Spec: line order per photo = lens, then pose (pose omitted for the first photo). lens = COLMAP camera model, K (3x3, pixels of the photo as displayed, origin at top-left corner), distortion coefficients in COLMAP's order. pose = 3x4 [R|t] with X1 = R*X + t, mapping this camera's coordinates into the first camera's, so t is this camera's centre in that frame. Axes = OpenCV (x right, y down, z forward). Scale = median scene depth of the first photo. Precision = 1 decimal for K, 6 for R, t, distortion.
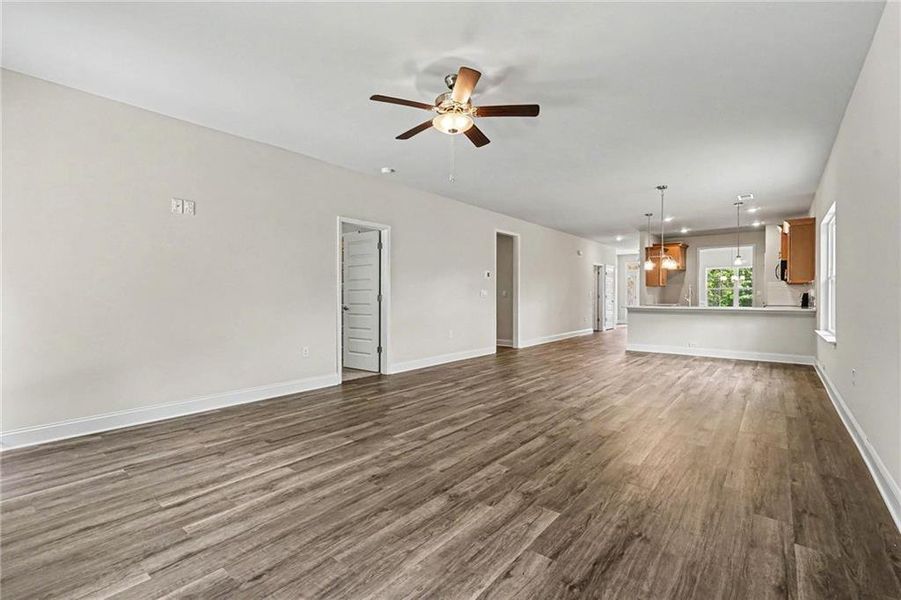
lens RADIAL K [[412.4, 0, 440.7], [0, 412.4, 300.3], [0, 0, 1]] dist [-0.001586, 0.000749]
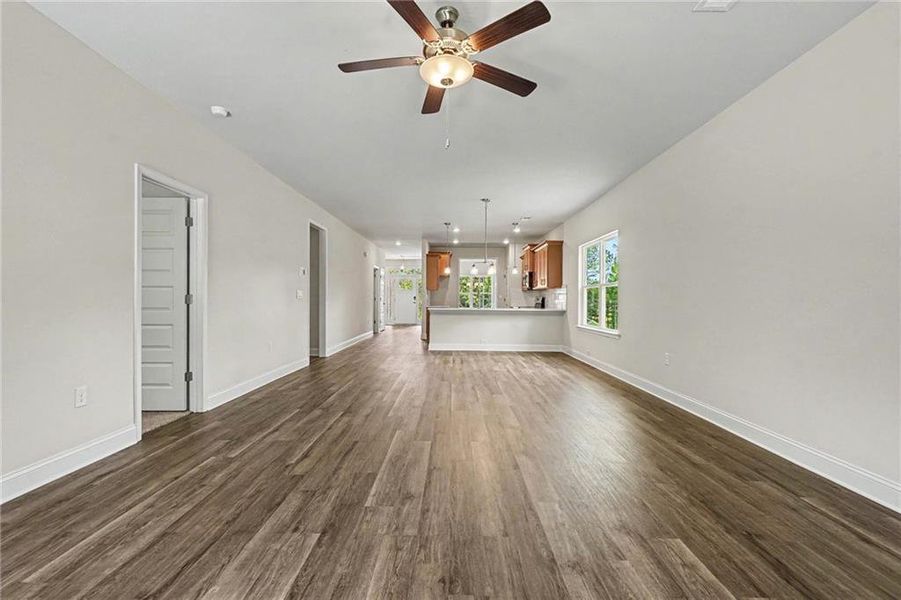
lens RADIAL K [[412.4, 0, 450.8], [0, 412.4, 300.6], [0, 0, 1]] dist [-0.001586, 0.000749]
pose [[0.780223, 0.003399, 0.625492, -0.259577], [-0.000346, 0.999987, -0.005003, -0.000297], [-0.625501, 0.003687, 0.780215, 0.235444]]
